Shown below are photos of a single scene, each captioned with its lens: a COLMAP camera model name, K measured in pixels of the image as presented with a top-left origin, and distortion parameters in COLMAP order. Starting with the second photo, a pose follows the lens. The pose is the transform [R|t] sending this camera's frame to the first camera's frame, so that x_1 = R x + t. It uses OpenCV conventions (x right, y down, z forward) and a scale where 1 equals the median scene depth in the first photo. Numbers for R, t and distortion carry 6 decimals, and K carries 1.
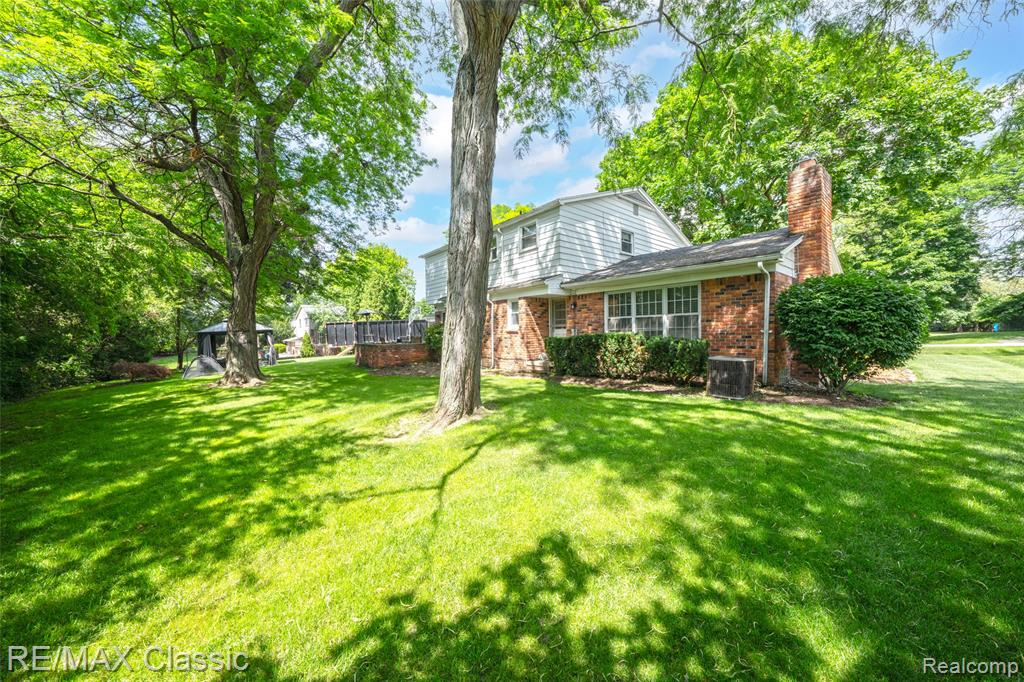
lens RADIAL K [[350.2, 0, 511.3], [0, 350.2, 343.4], [0, 0, 1]] dist [-0.003054, -0.000118]
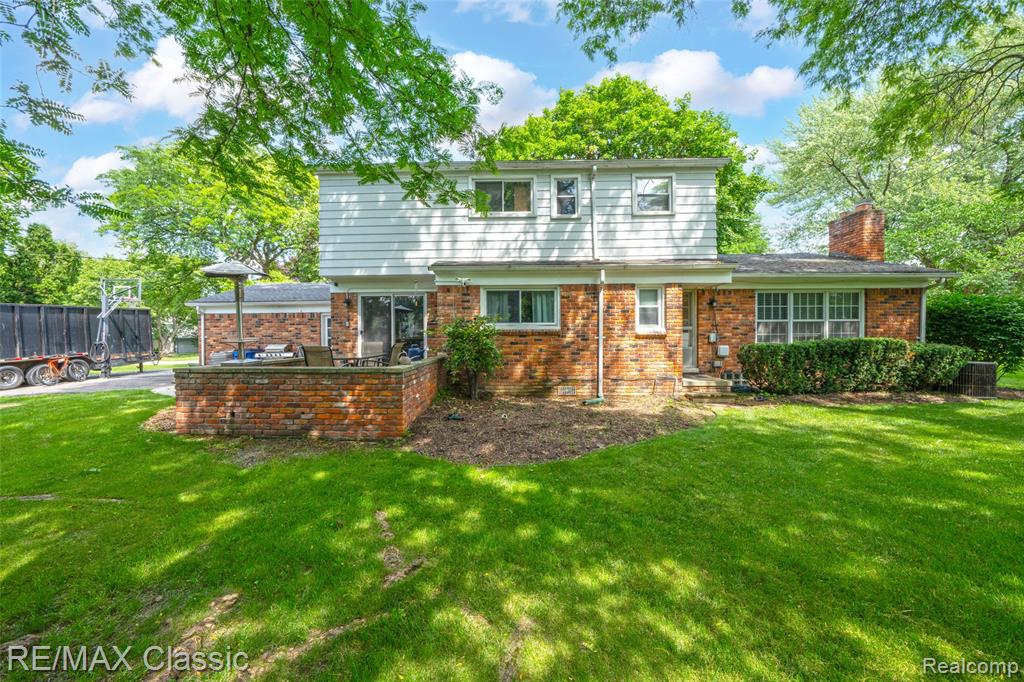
lens RADIAL K [[350.2, 0, 513.5], [0, 350.2, 335.2], [0, 0, 1]] dist [-0.003054, -0.000118]
pose [[0.636479, 0.001788, 0.771292, -0.780229], [0.020307, 0.999612, -0.019075, -0.035671], [-0.771026, 0.027803, 0.636196, 0.968841]]
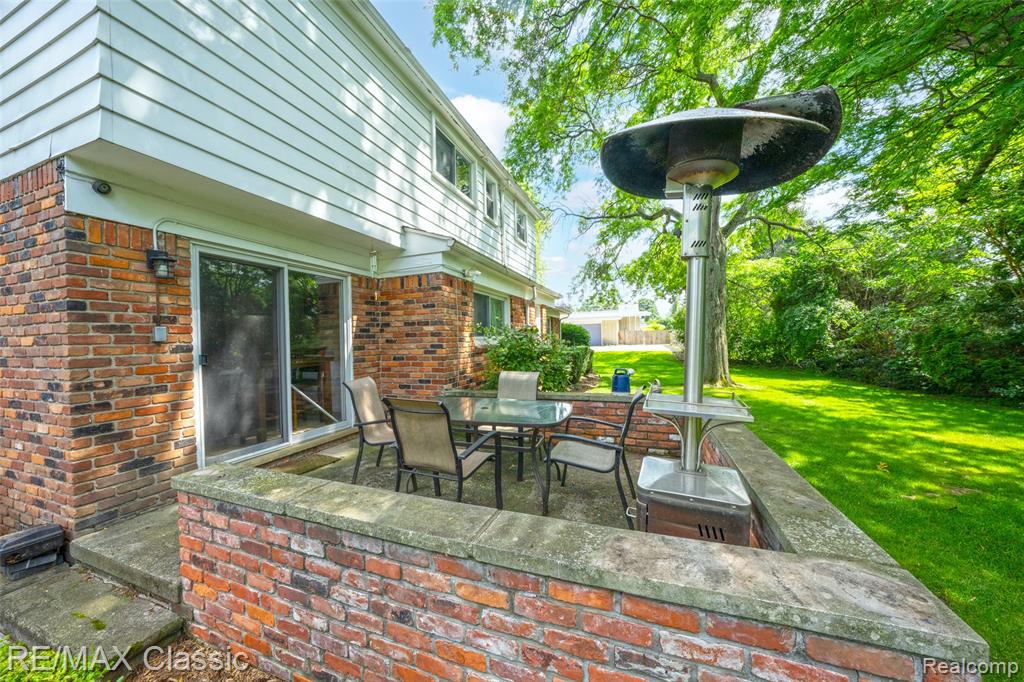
lens RADIAL K [[350.2, 0, 507.8], [0, 350.2, 338.7], [0, 0, 1]] dist [-0.003054, -0.000118]
pose [[-0.507588, 0.017786, 0.861416, -0.728639], [0.042625, 0.999081, 0.004488, -0.076198], [-0.860545, 0.038995, -0.507880, 1.778847]]
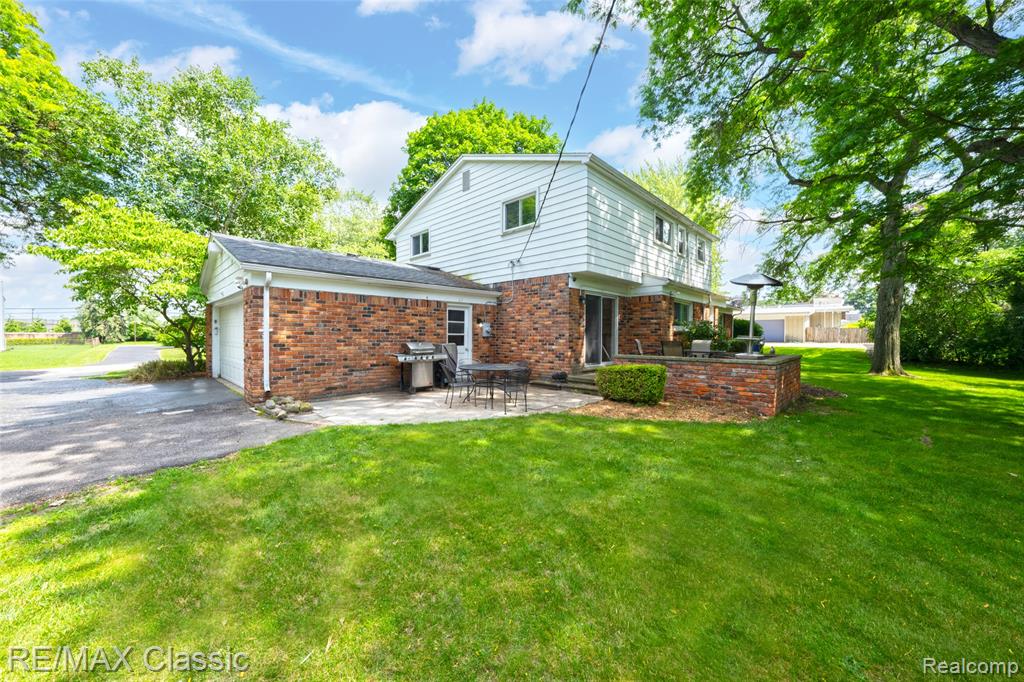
lens RADIAL K [[361.5, 0, 520.3], [0, 361.5, 338.6], [0, 0, 1]] dist [-0.002064, 0.000085]
pose [[-0.134632, -0.008035, 0.990863, -1.246752], [0.014215, 0.999849, 0.010039, -0.057624], [-0.990794, 0.015437, -0.134497, 2.152504]]
